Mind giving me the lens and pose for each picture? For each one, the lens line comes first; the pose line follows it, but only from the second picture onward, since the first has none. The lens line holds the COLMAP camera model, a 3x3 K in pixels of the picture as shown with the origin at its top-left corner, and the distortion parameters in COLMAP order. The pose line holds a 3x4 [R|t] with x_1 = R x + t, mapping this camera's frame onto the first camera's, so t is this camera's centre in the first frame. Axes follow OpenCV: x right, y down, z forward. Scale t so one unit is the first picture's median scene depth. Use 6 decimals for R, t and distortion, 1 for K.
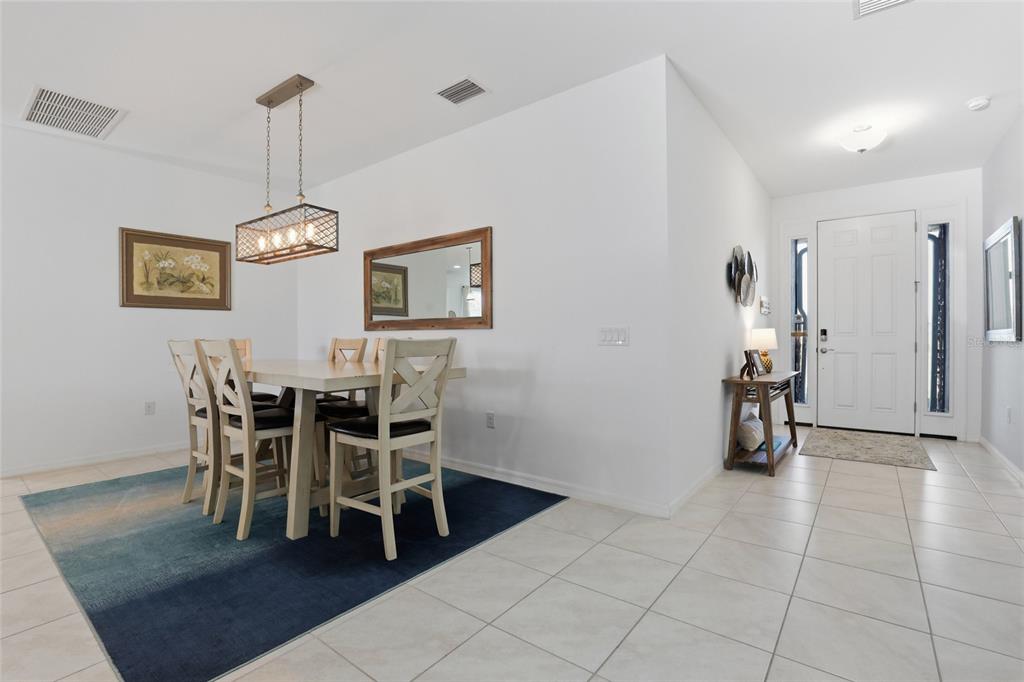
lens RADIAL K [[468.0, 0, 515.3], [0, 468.0, 341.7], [0, 0, 1]] dist [-0.026270, 0.000141]
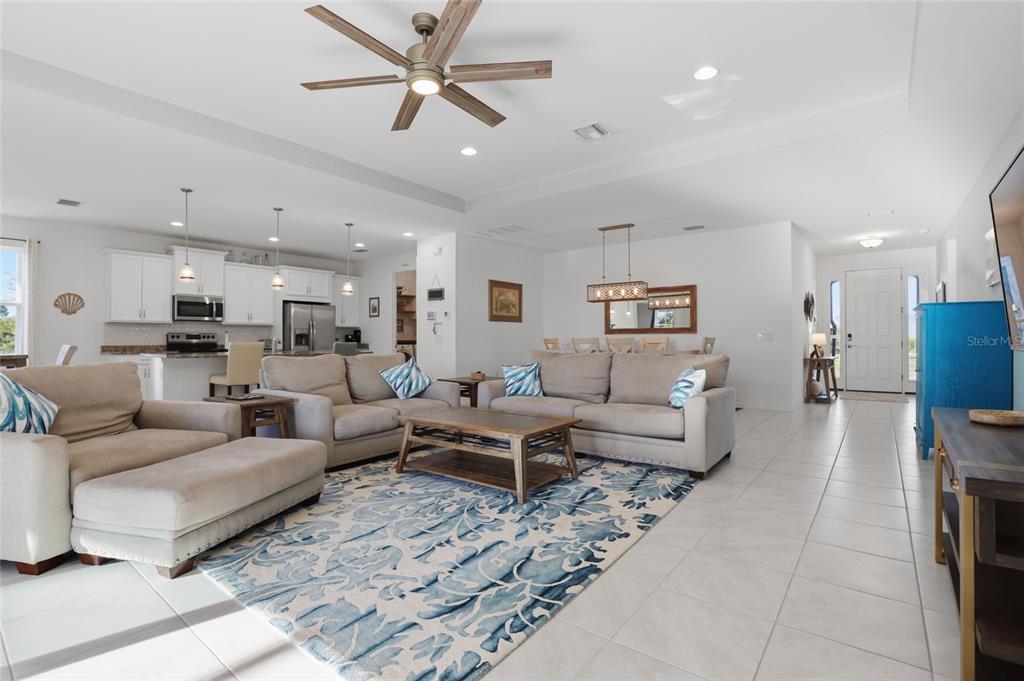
lens RADIAL K [[474.7, 0, 513.3], [0, 474.7, 337.6], [0, 0, 1]] dist [-0.026865, 0.000144]
pose [[0.999940, 0.003182, -0.010472, -0.709383], [-0.003354, 0.999859, -0.016428, 0.024424], [0.010419, 0.016462, 0.999810, -0.945418]]
